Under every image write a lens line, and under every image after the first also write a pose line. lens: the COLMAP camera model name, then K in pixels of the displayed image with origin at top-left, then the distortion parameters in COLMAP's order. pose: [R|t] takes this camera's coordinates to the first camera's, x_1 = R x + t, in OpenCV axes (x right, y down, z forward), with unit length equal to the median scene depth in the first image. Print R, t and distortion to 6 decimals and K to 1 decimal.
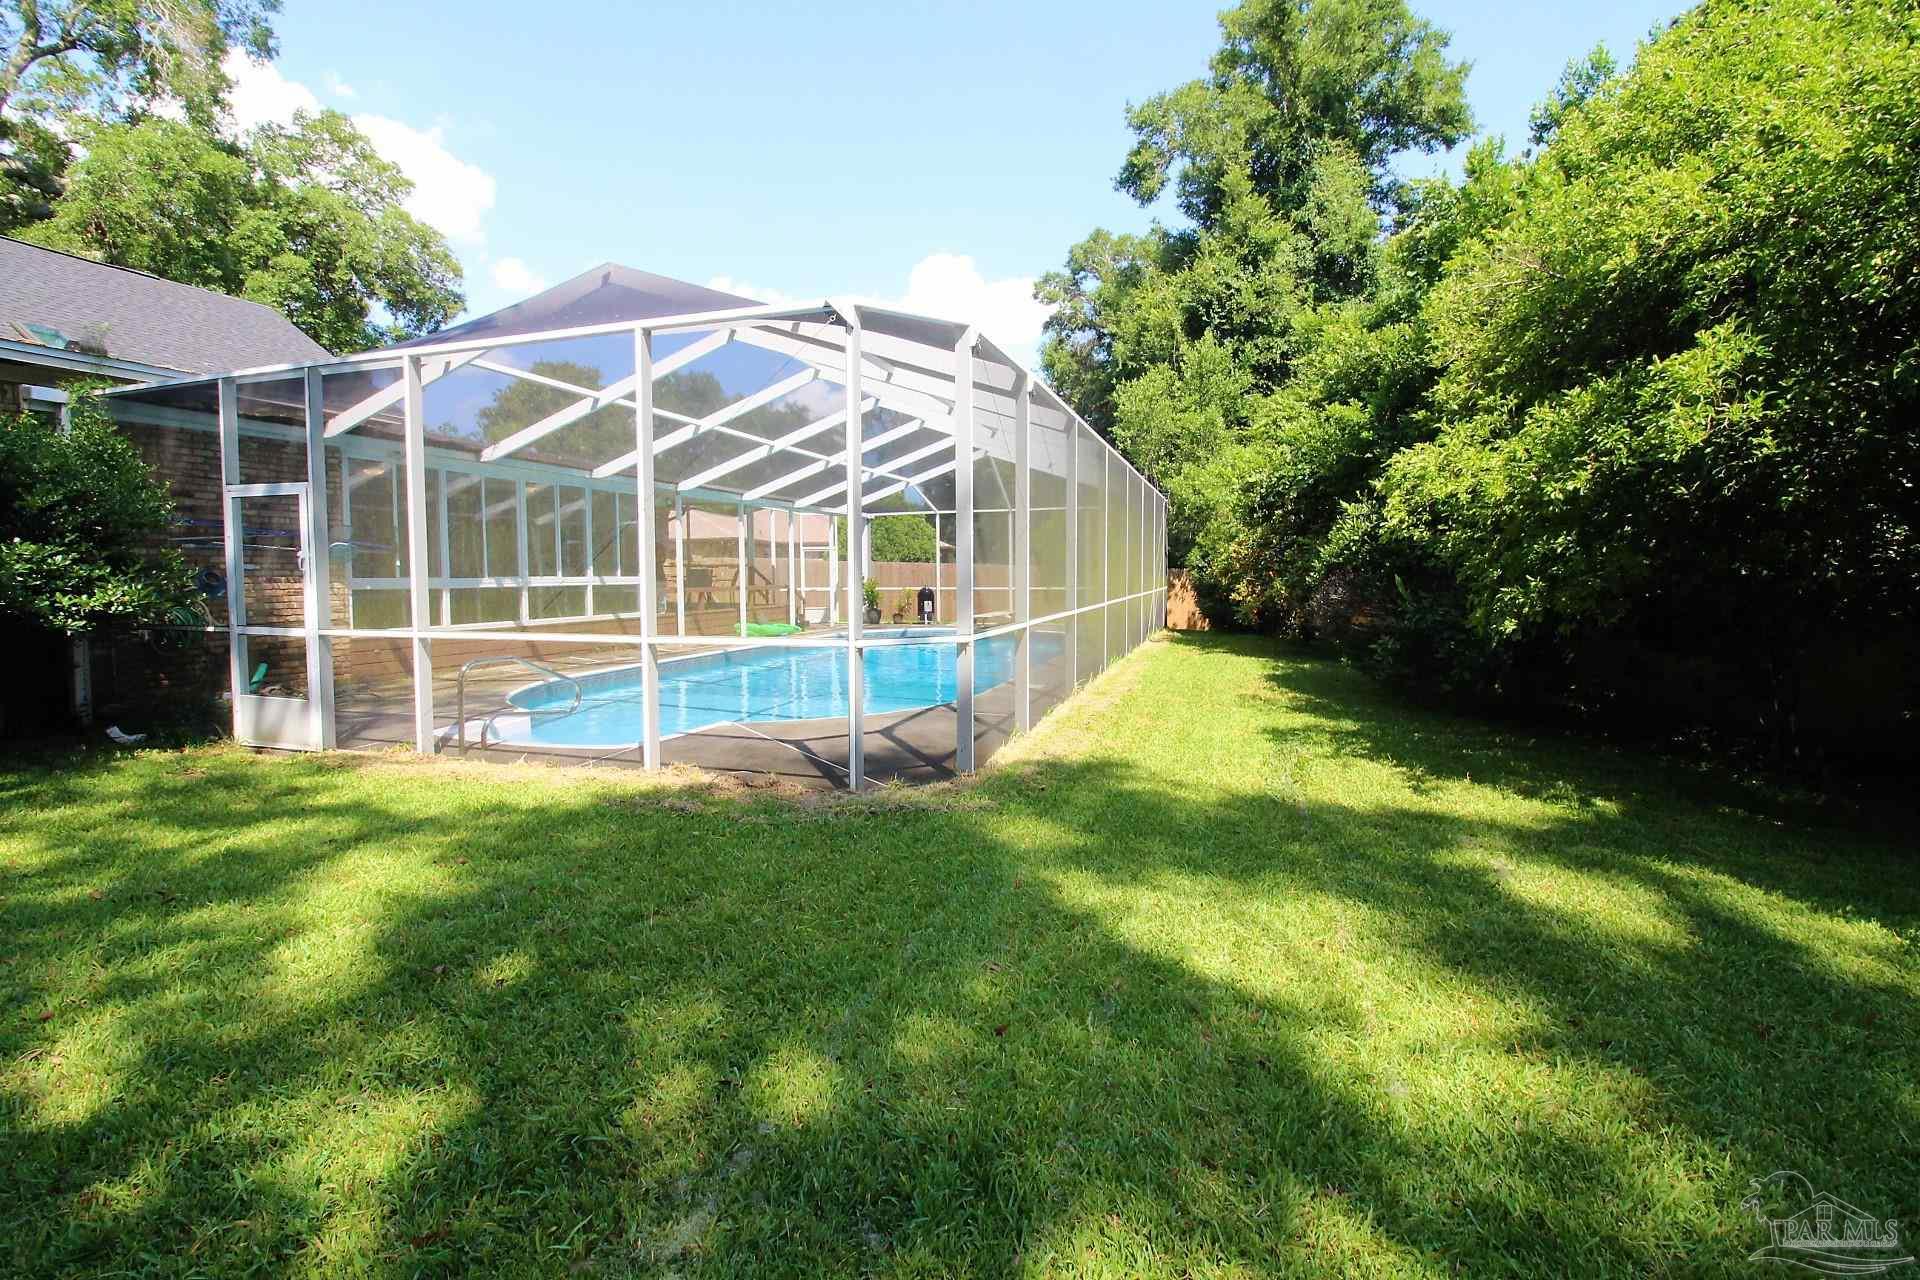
lens RADIAL K [[889.3, 0, 957.8], [0, 889.3, 618.8], [0, 0, 1]] dist [-0.000297, -0.000144]
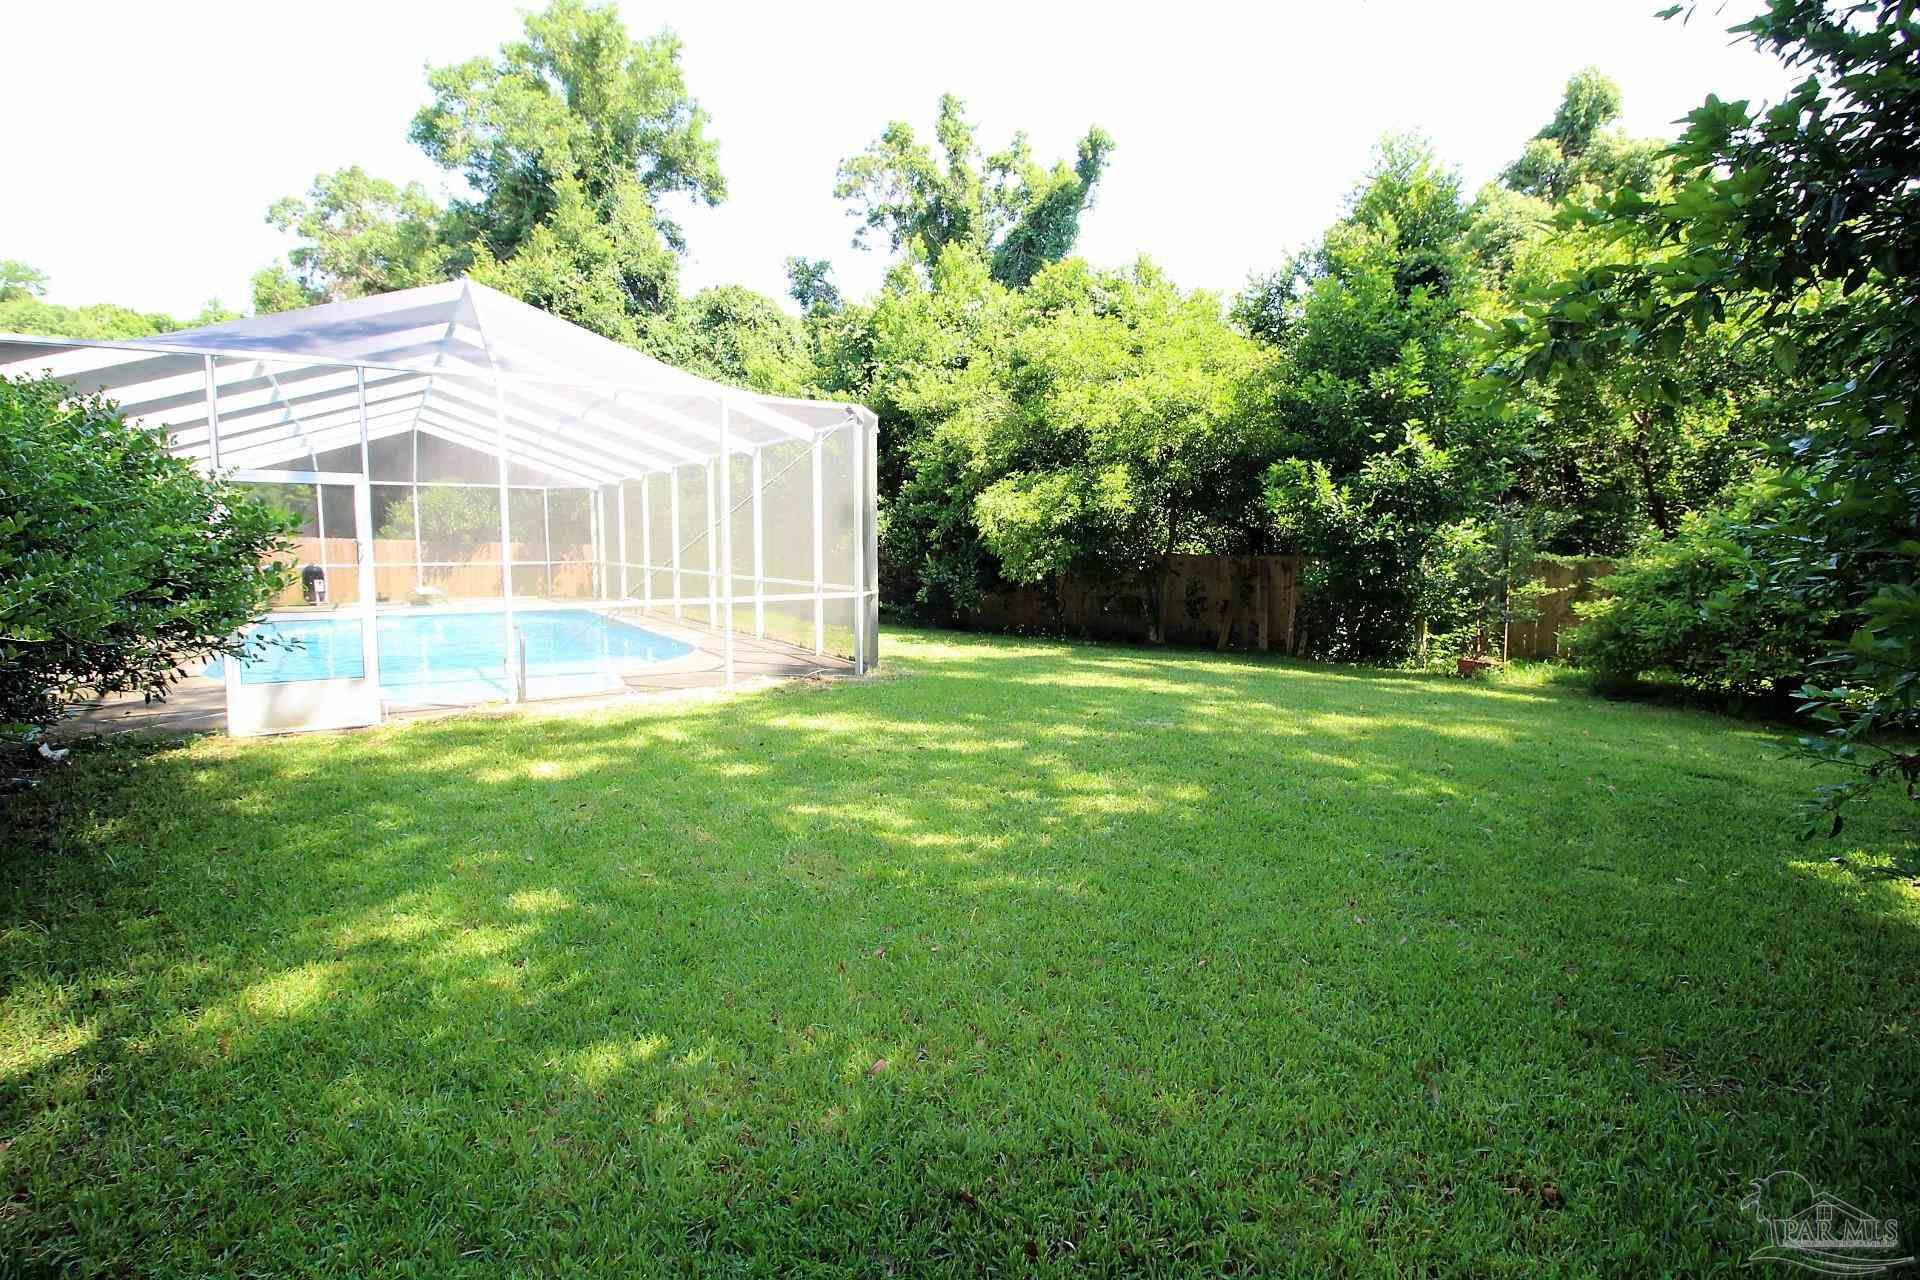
lens RADIAL K [[889.3, 0, 957.8], [0, 889.3, 618.8], [0, 0, 1]] dist [-0.000297, -0.000144]
pose [[0.629382, -0.062348, 0.774591, -0.240434], [0.038377, 0.998054, 0.049152, -0.000184], [-0.776148, -0.001209, 0.630550, -0.056568]]
